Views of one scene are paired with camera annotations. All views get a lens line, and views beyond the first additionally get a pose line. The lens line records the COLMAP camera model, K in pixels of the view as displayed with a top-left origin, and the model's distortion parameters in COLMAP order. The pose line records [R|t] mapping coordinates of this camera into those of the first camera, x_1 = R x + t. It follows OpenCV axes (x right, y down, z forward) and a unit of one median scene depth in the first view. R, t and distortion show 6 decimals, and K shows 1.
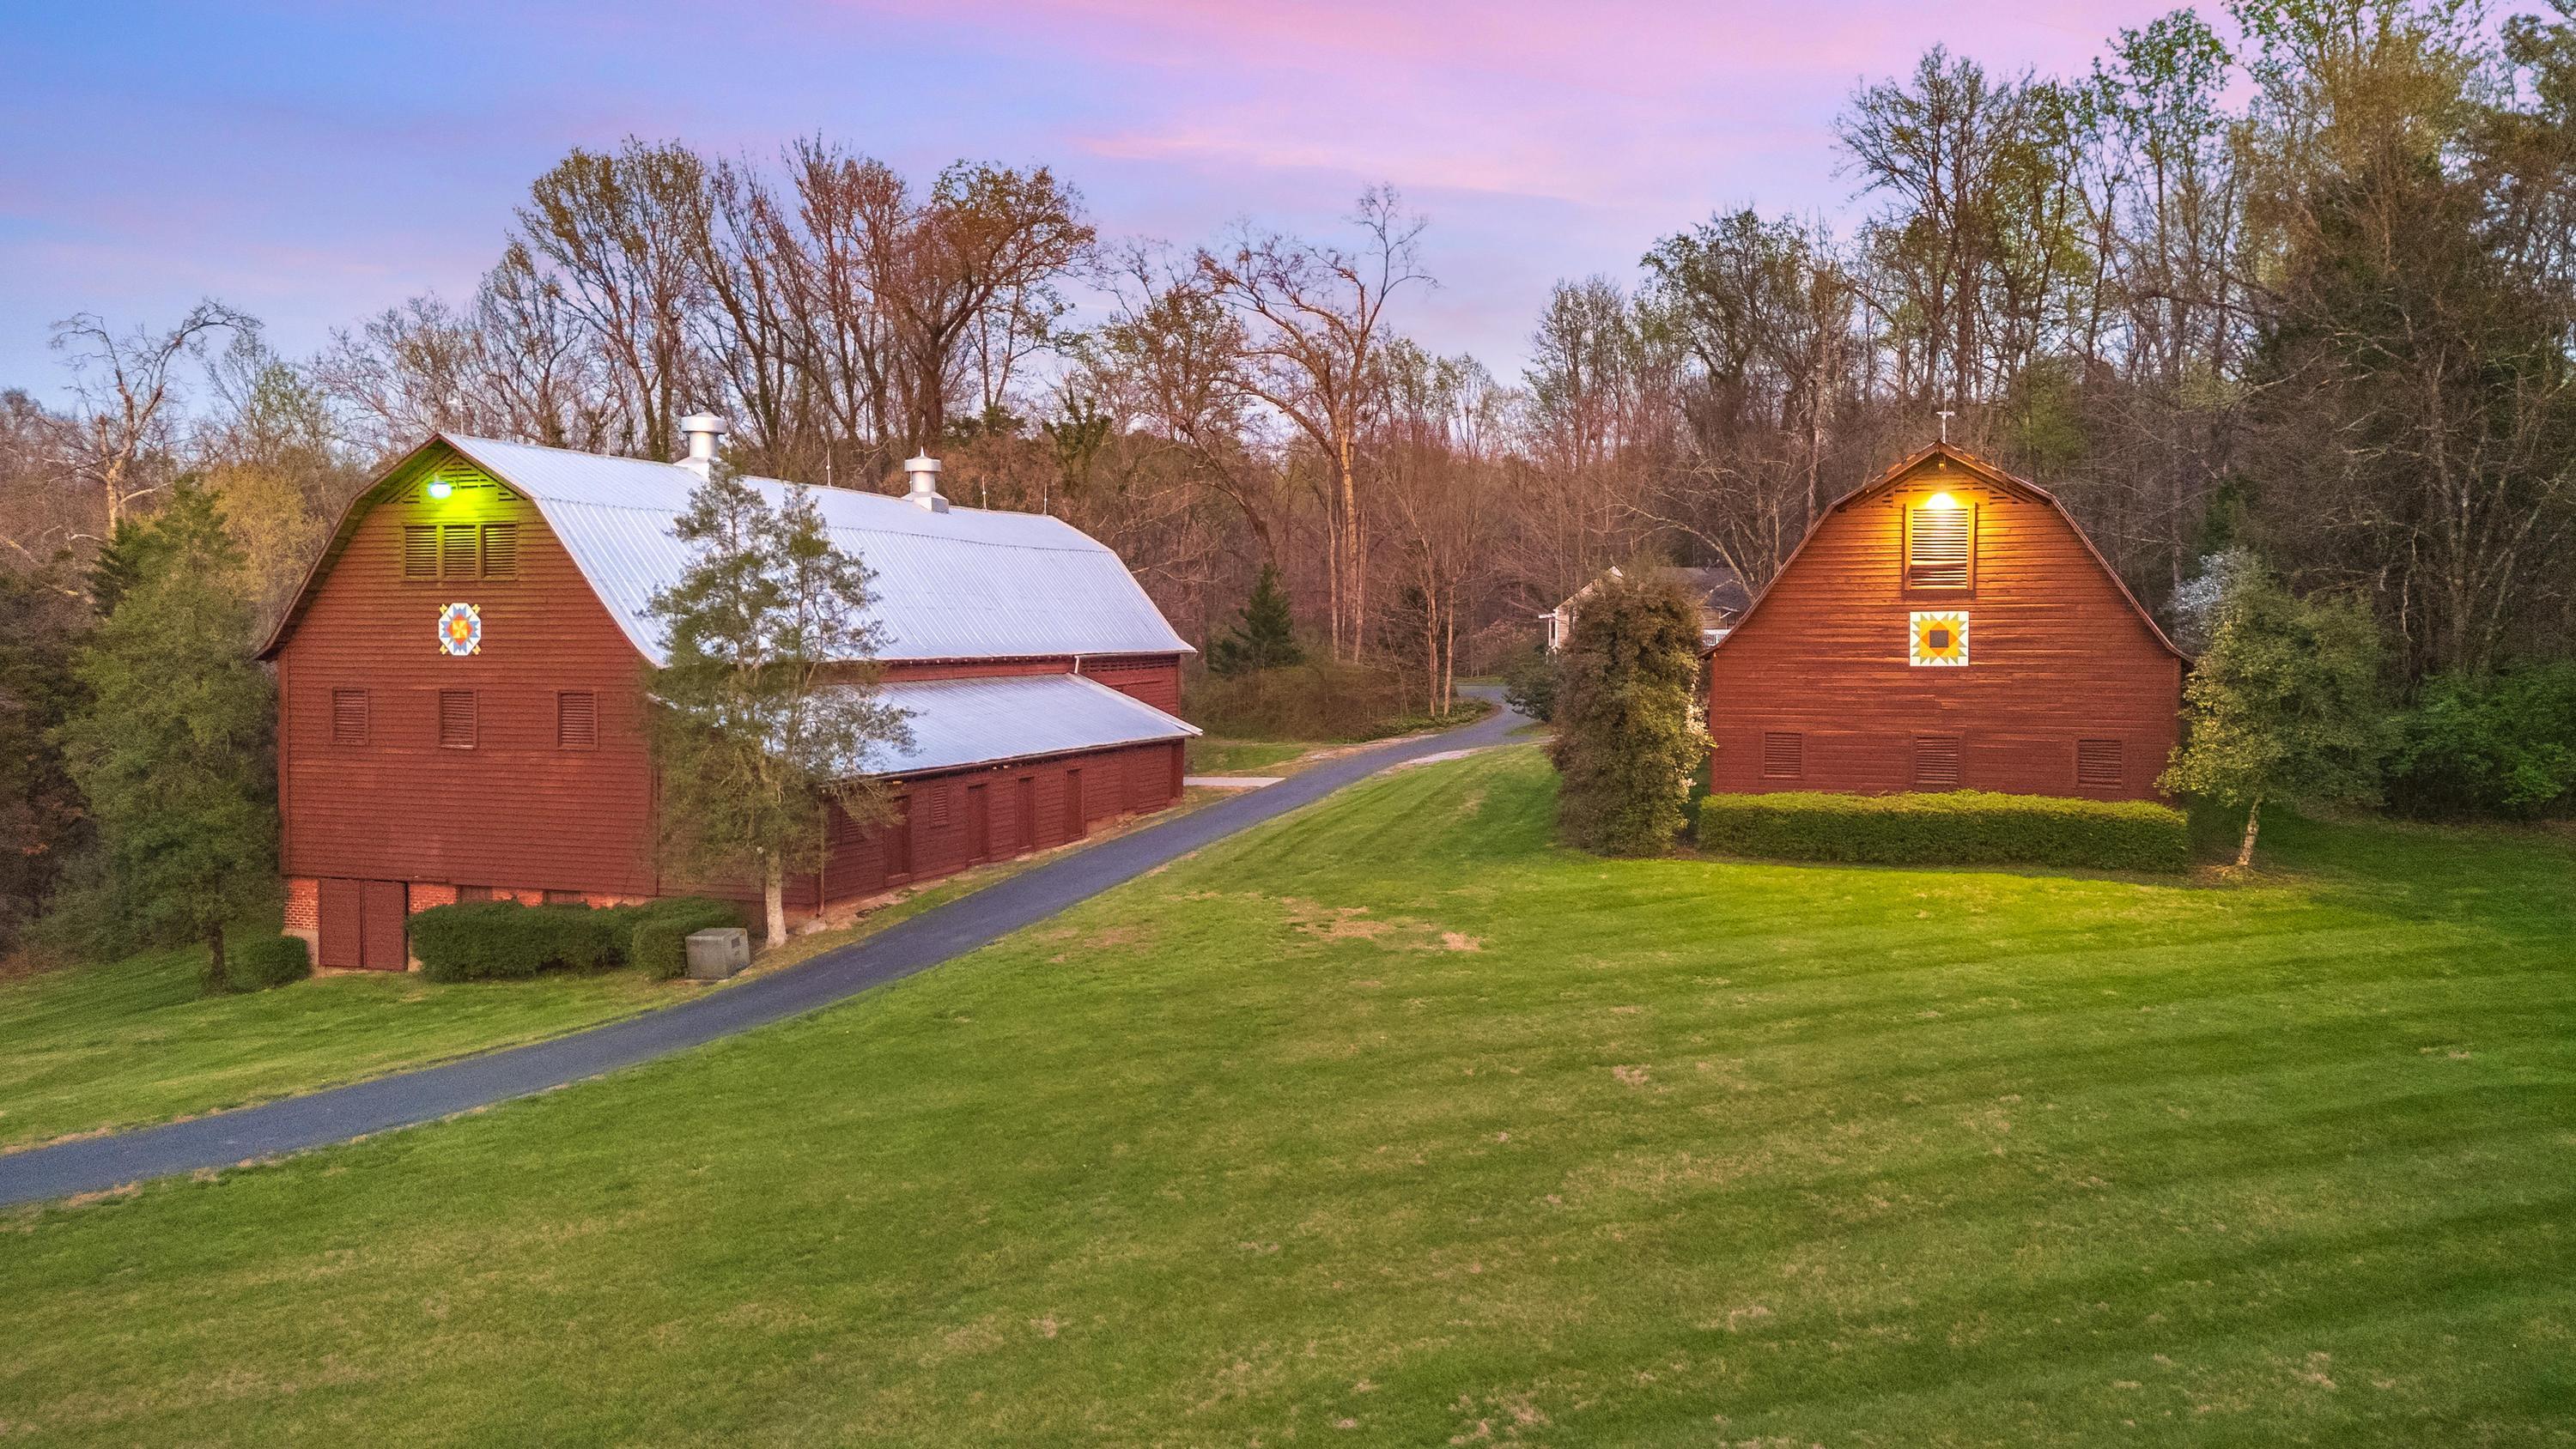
lens RADIAL K [[1832.1, 0, 1288.0], [0, 1832.1, 724.5], [0, 0, 1]] dist [0.084699, -0.086050]
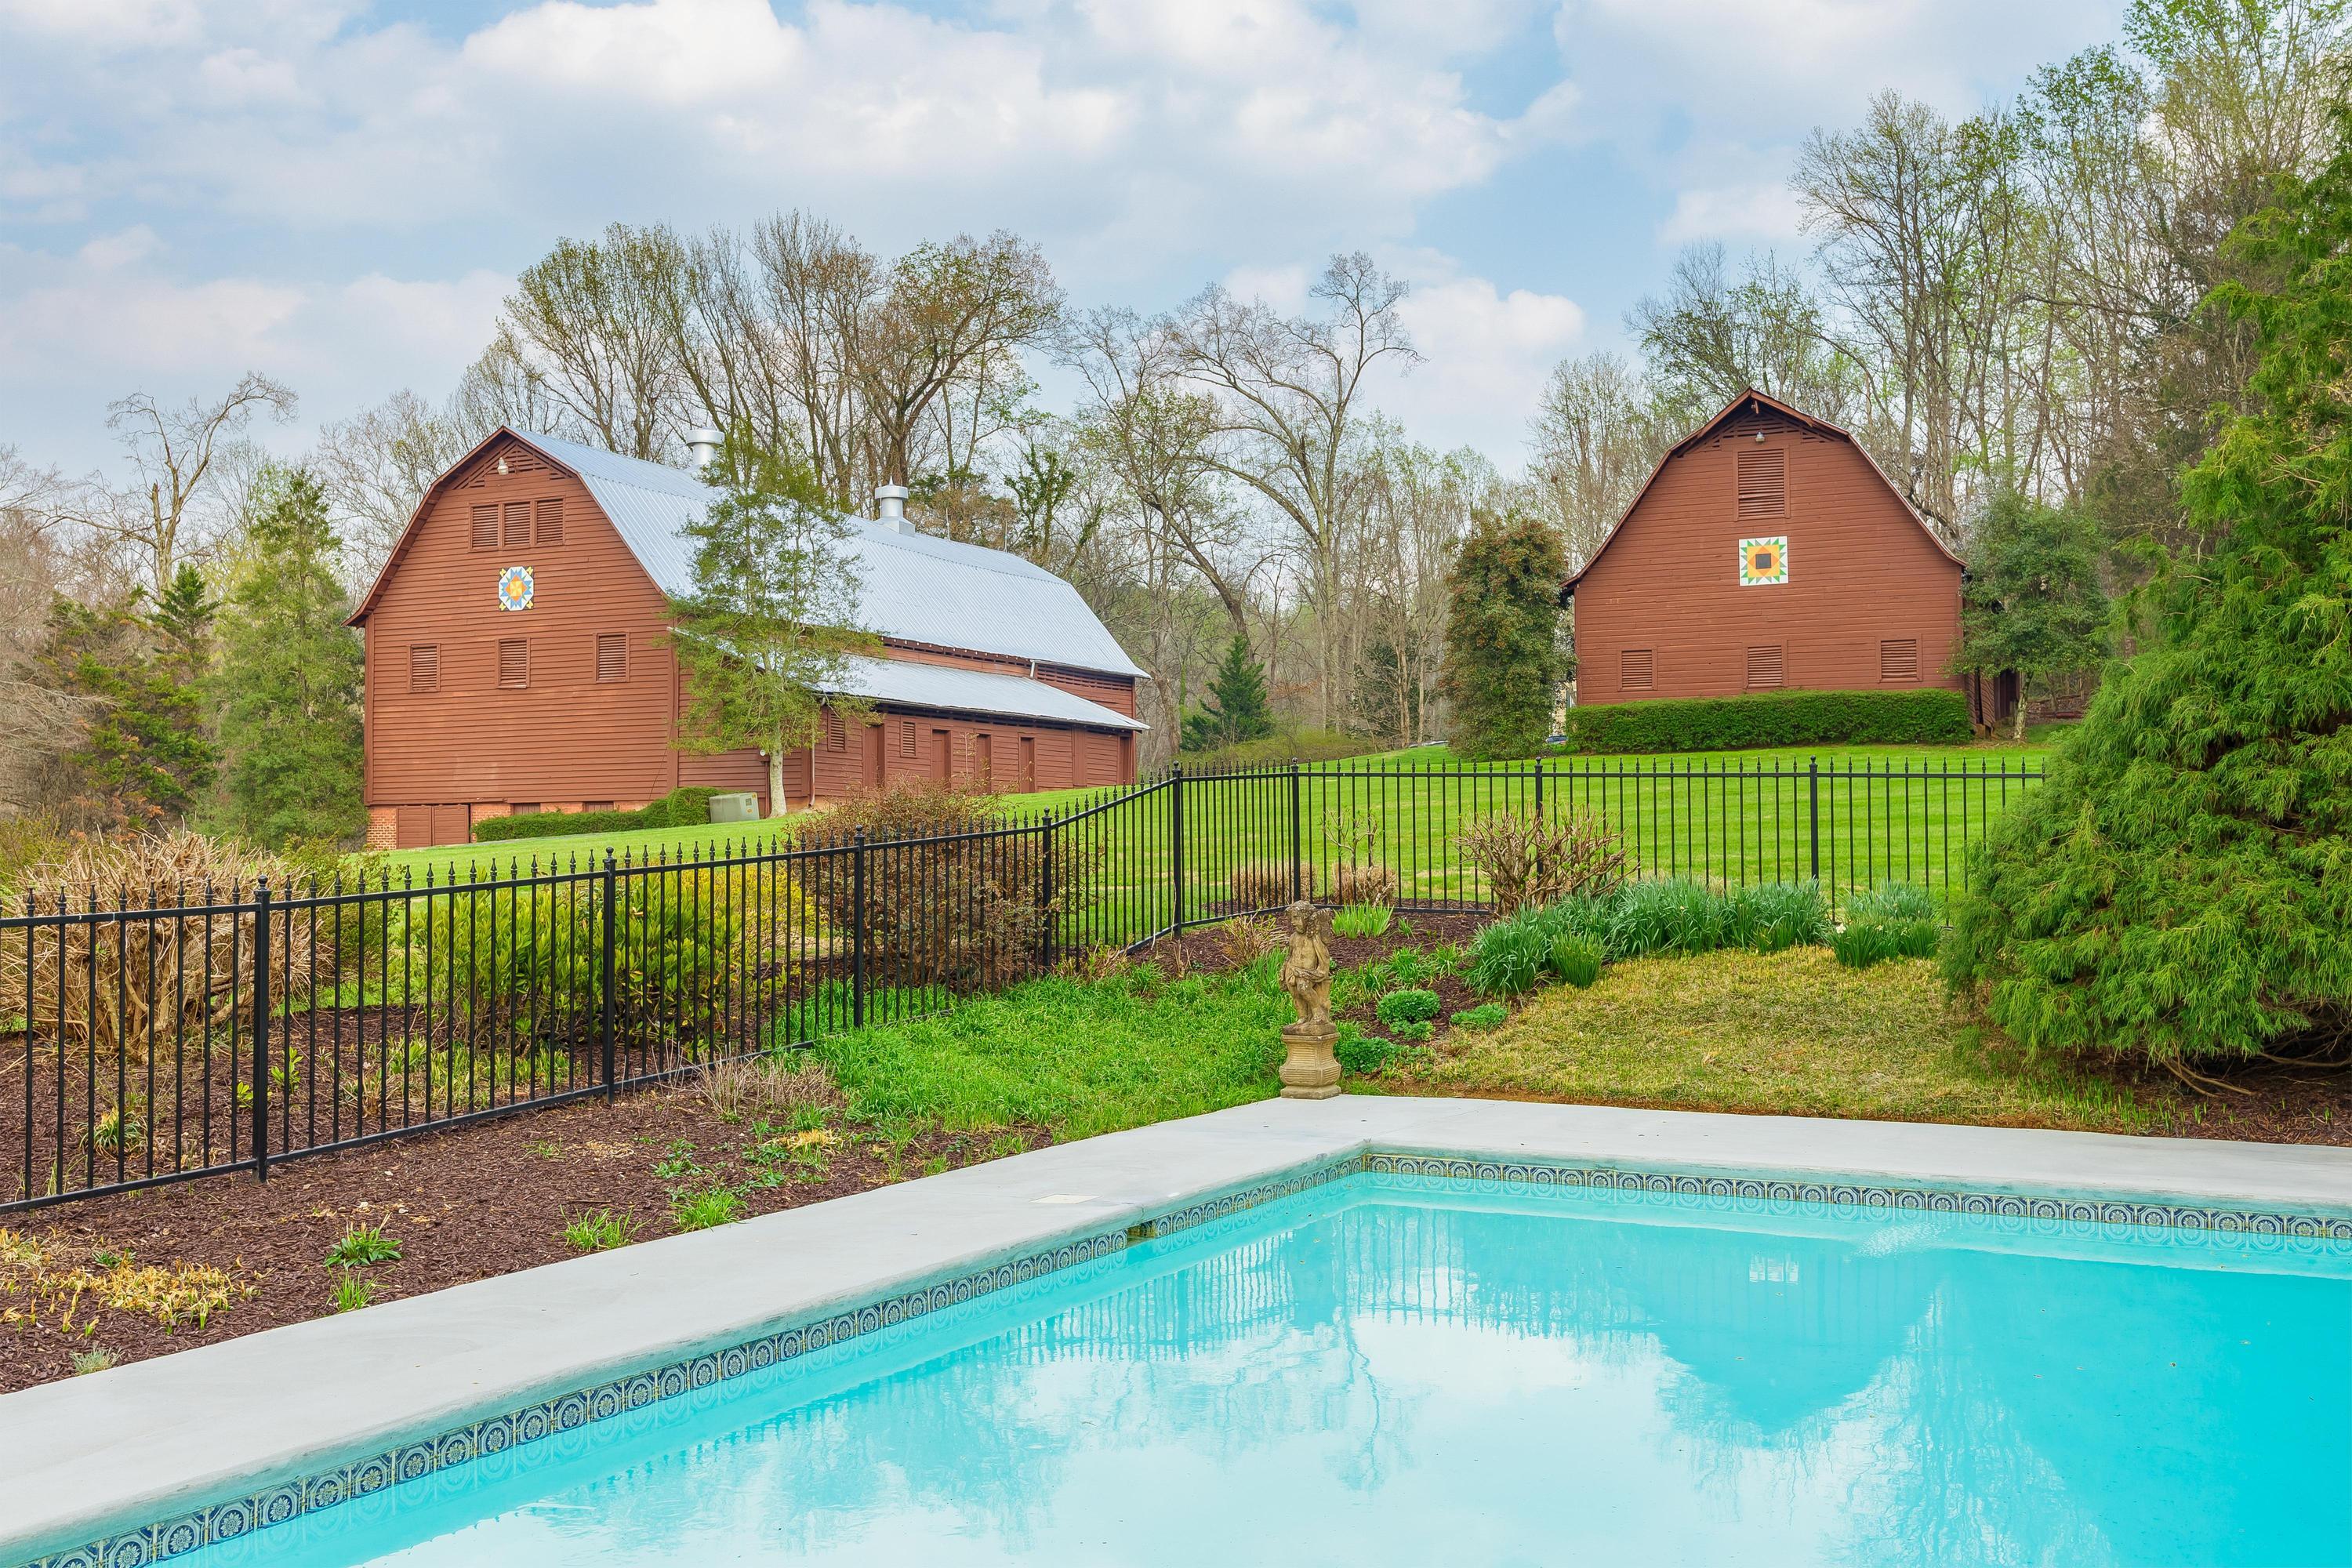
lens RADIAL K [[2239.0, 0, 1148.9], [0, 2239.0, 813.6], [0, 0, 1]] dist [-0.005627, 0.004499]
pose [[0.997078, -0.012861, -0.075306, 0.064618], [0.007779, 0.997696, -0.067399, 0.184413], [0.075999, 0.066616, 0.994880, -0.376136]]
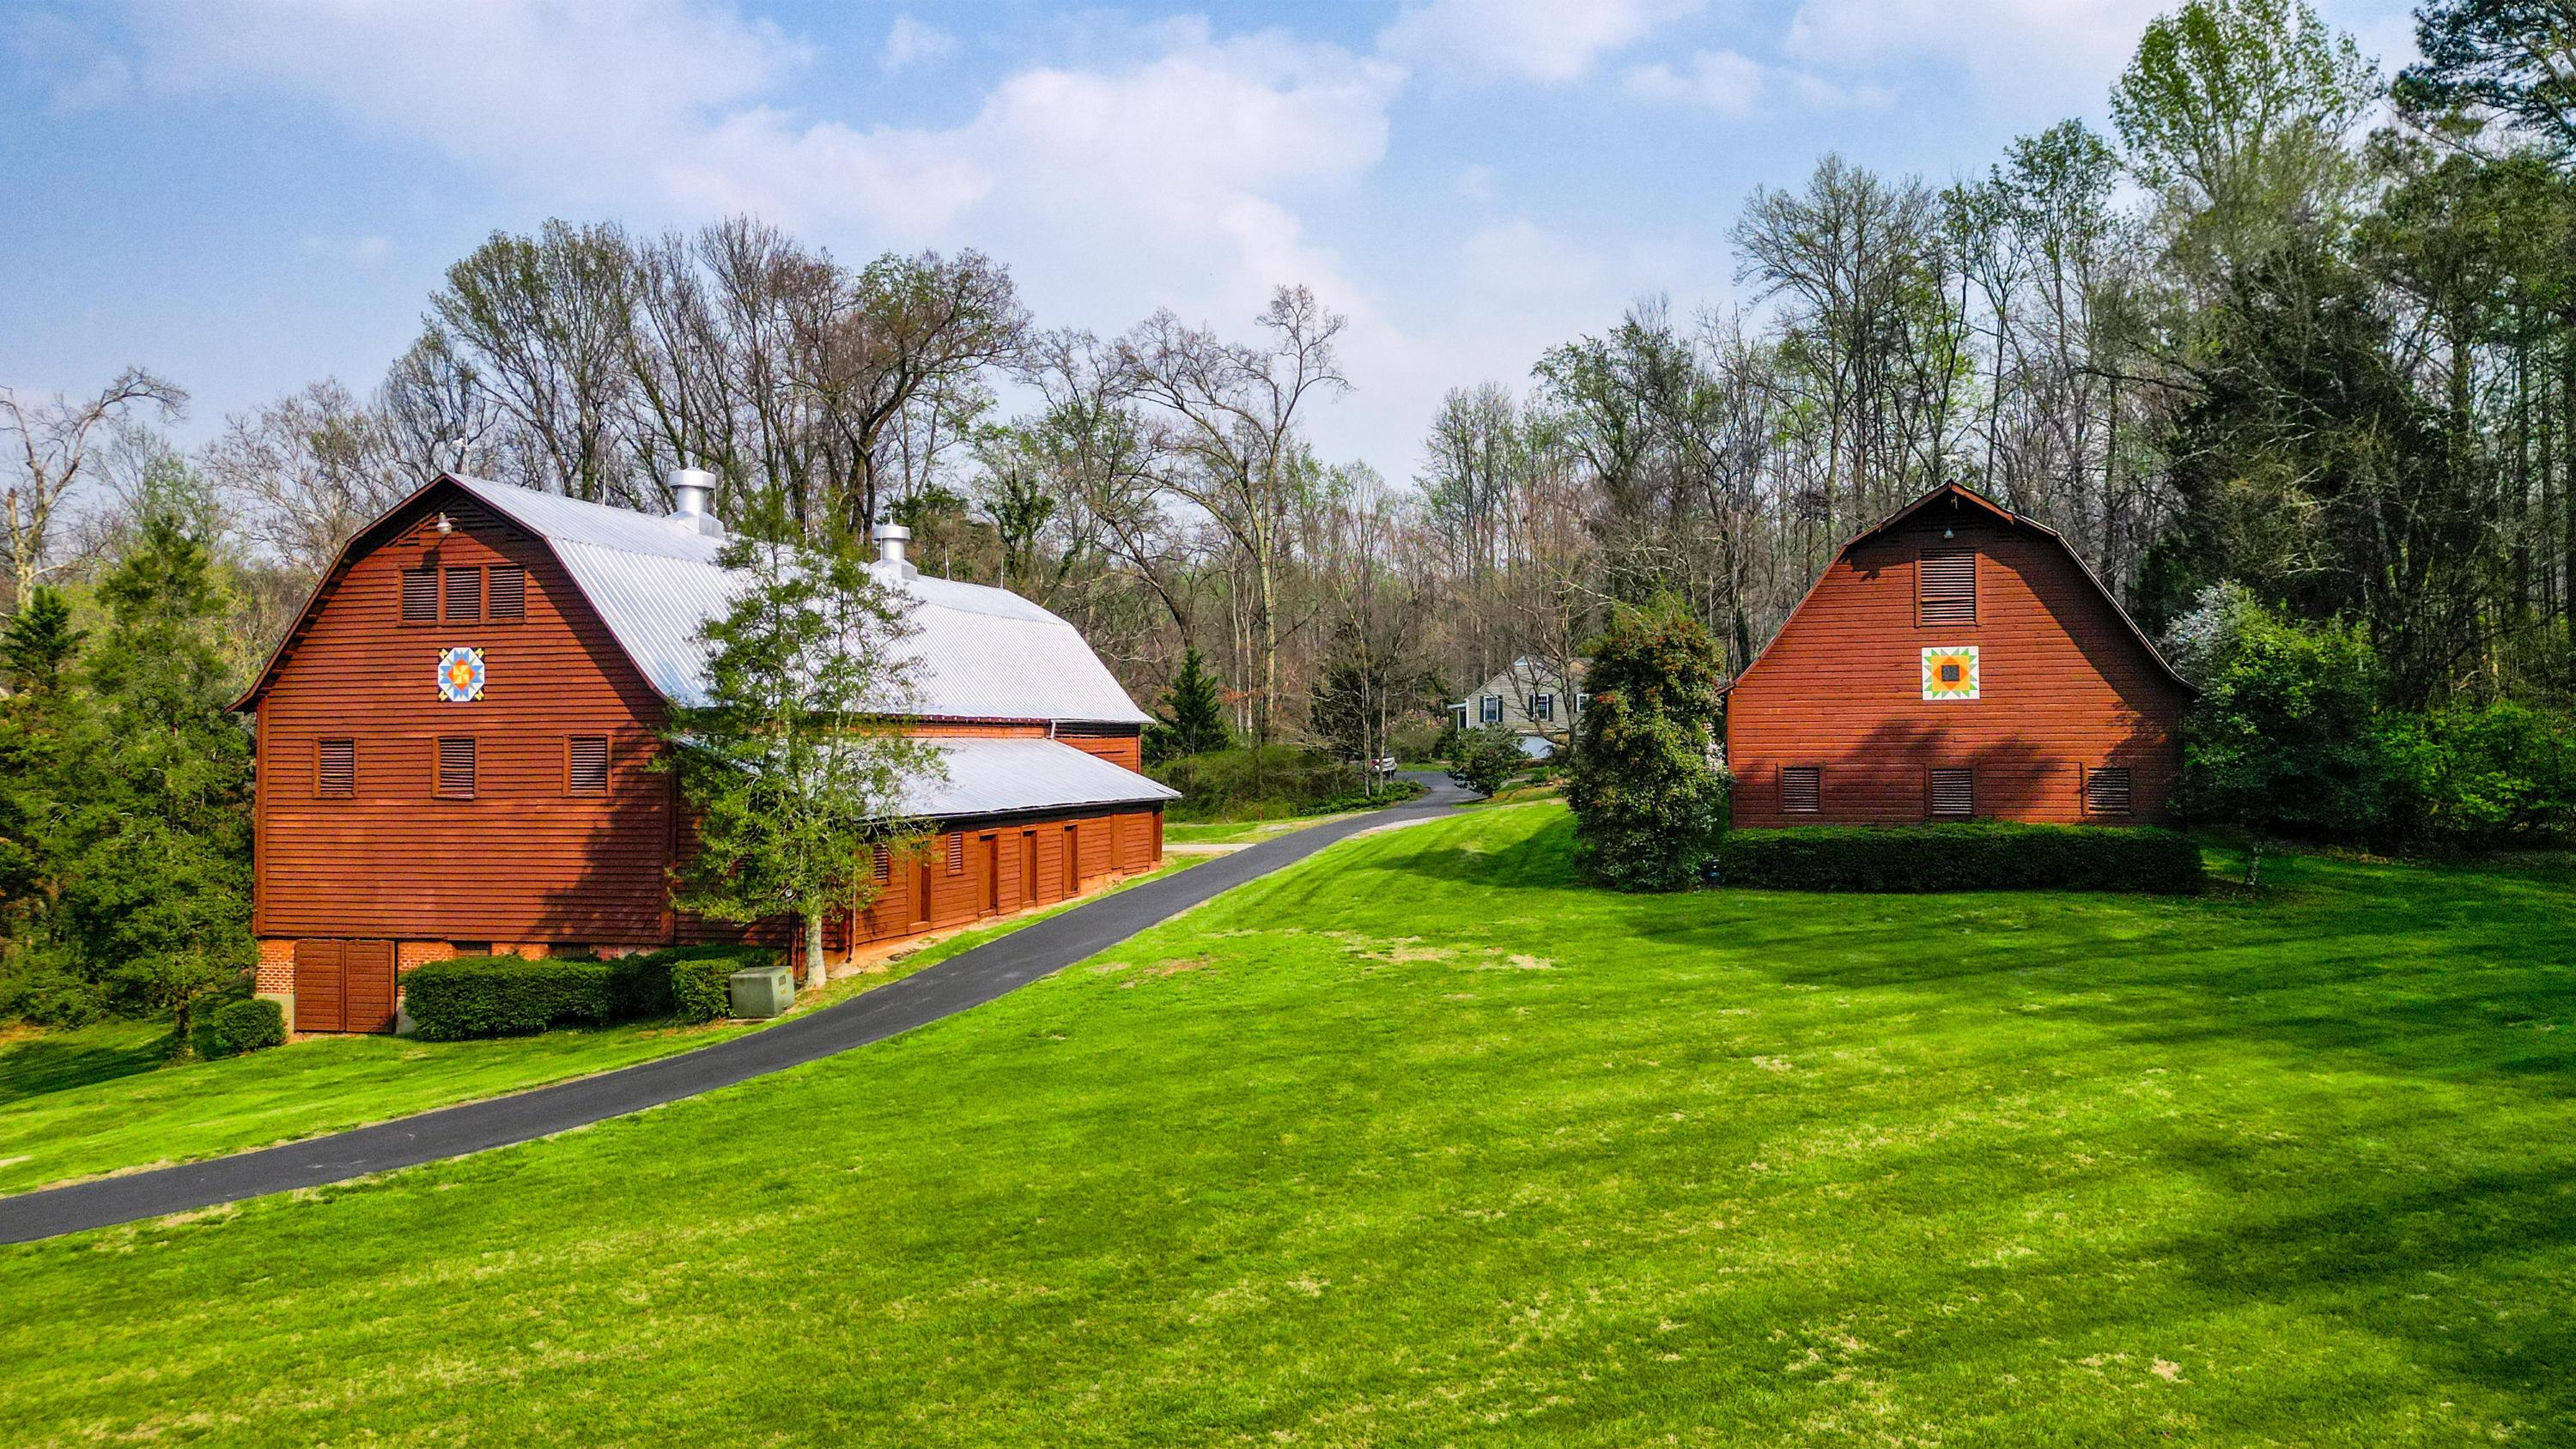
lens RADIAL K [[1807.1, 0, 1288.0], [0, 1807.1, 724.5], [0, 0, 1]] dist [0.083963, -0.088018]
pose [[0.996539, -0.006938, 0.082835, -0.091528], [0.012427, 0.997747, -0.065932, 0.040825], [-0.082191, 0.066733, 0.994380, 0.017682]]
